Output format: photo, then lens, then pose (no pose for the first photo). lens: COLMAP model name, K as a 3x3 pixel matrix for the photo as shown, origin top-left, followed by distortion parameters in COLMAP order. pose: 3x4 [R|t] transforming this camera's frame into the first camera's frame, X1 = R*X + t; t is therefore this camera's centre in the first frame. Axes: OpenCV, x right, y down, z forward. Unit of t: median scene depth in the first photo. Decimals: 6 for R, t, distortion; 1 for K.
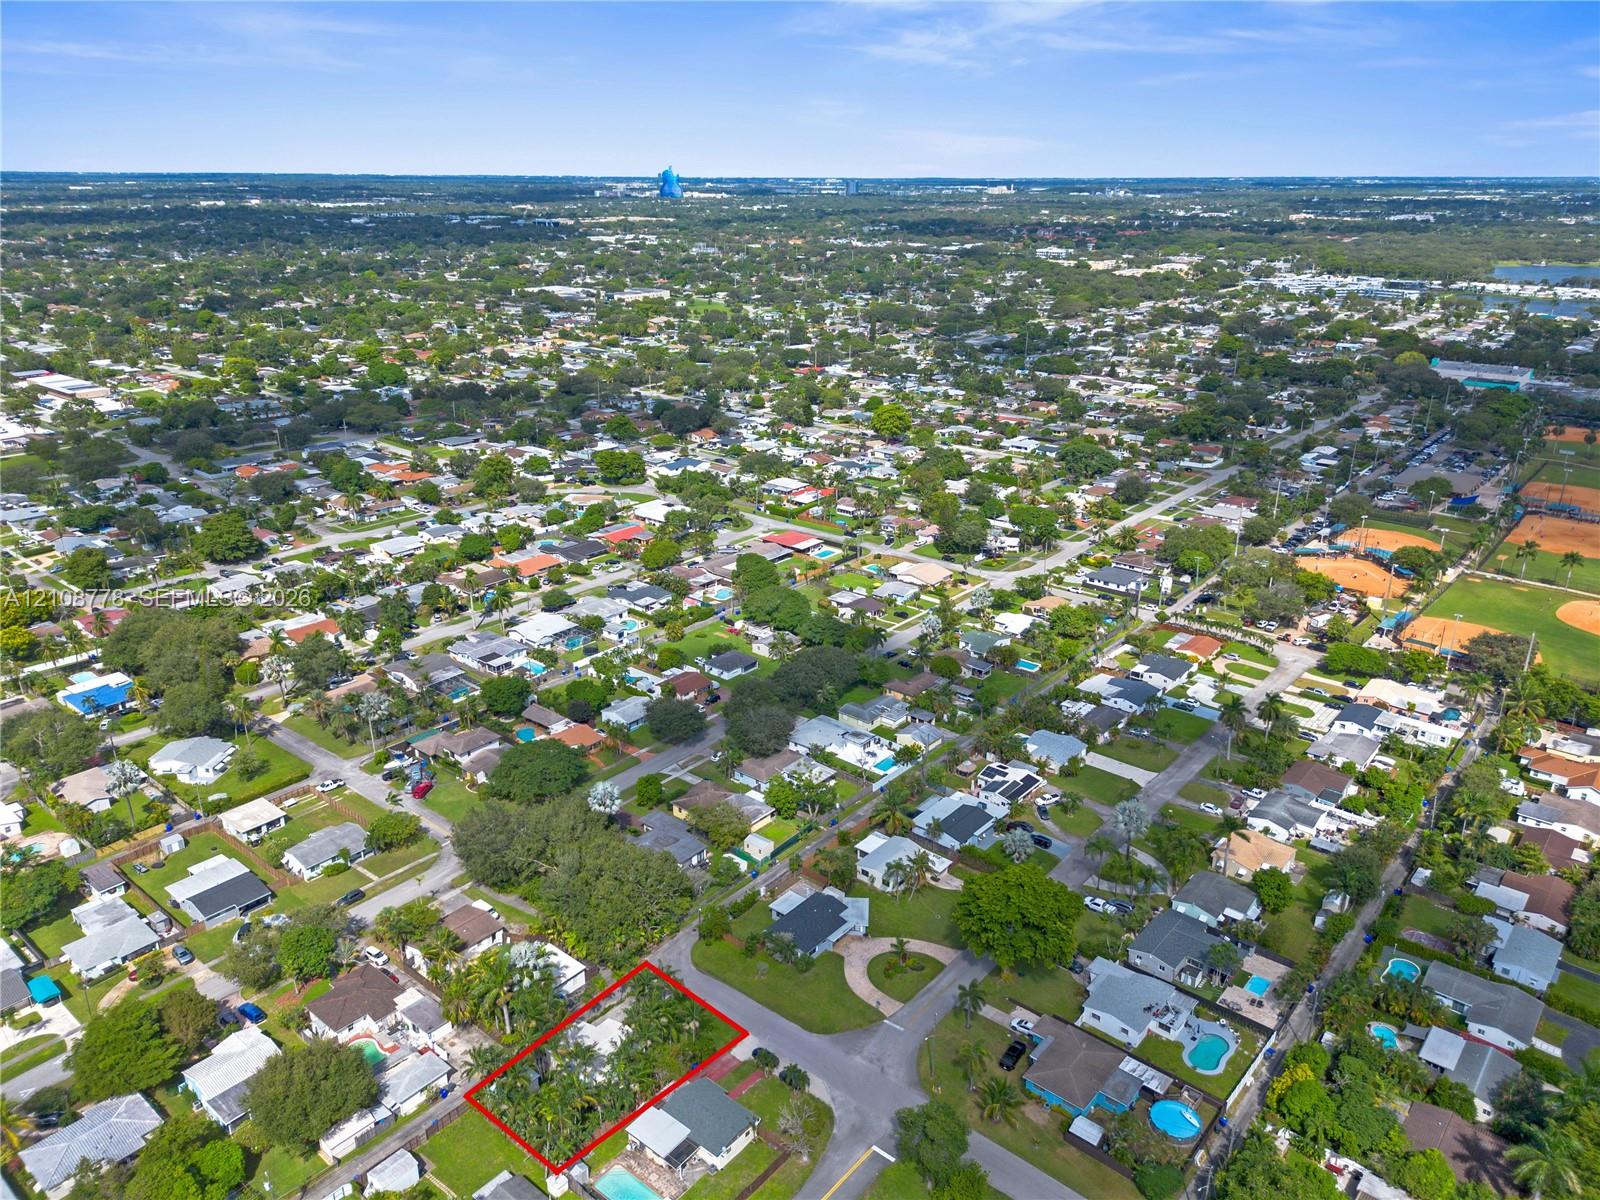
lens RADIAL K [[1065.6, 0, 800.0], [0, 1065.6, 600.0], [0, 0, 1]] dist [-0.000106, -0.000169]
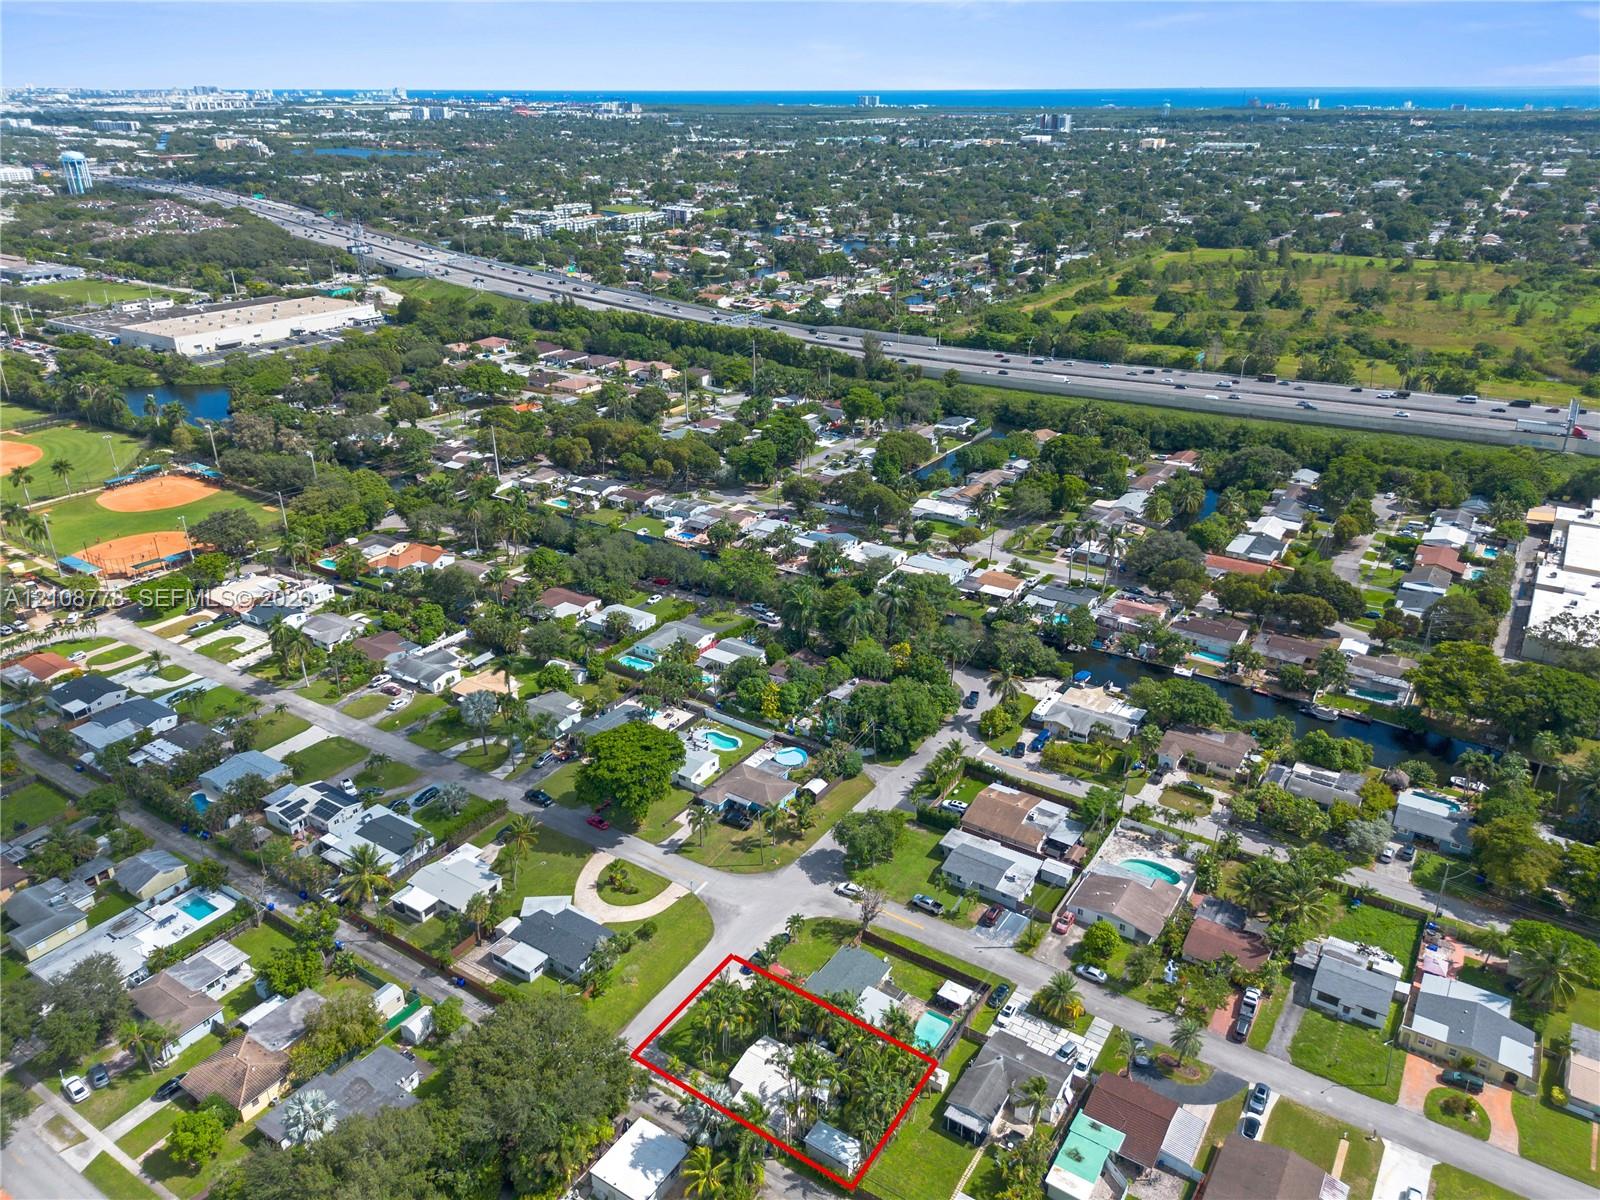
lens RADIAL K [[1132.9, 0, 800.0], [0, 1132.9, 600.0], [0, 0, 1]] dist [0.003462, 0.001317]
pose [[-0.152473, -0.390287, 0.907980, -0.585416], [0.347805, 0.838762, 0.418939, -0.196979], [-0.925086, 0.379677, 0.007856, 0.542237]]
